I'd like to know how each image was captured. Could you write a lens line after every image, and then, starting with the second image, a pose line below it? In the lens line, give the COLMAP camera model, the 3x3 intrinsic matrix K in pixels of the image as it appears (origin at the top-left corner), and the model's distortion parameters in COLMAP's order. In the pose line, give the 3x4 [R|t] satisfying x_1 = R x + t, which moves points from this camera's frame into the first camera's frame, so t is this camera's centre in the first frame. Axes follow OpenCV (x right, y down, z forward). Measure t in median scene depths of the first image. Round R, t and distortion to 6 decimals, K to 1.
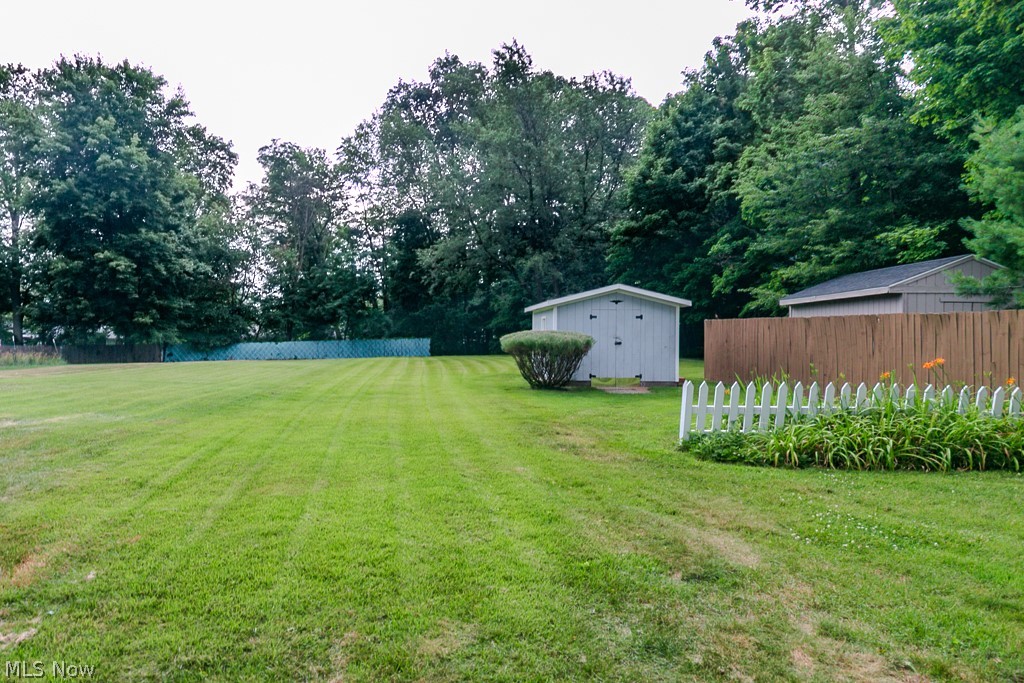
lens RADIAL K [[533.9, 0, 510.9], [0, 533.9, 358.8], [0, 0, 1]] dist [-0.001773, -0.000517]
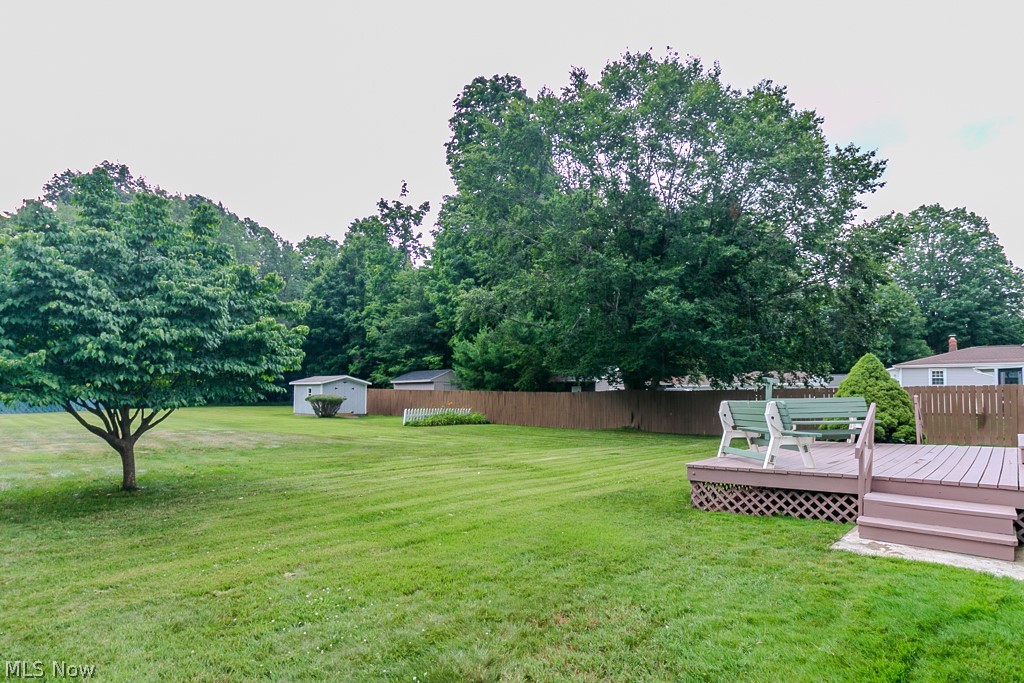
lens RADIAL K [[533.9, 0, 510.9], [0, 533.9, 358.8], [0, 0, 1]] dist [-0.001773, -0.000517]
pose [[0.648254, 0.054184, 0.759493, -0.977183], [0.024730, 0.995440, -0.092125, 0.026392], [-0.761022, 0.078503, 0.643959, -0.974210]]
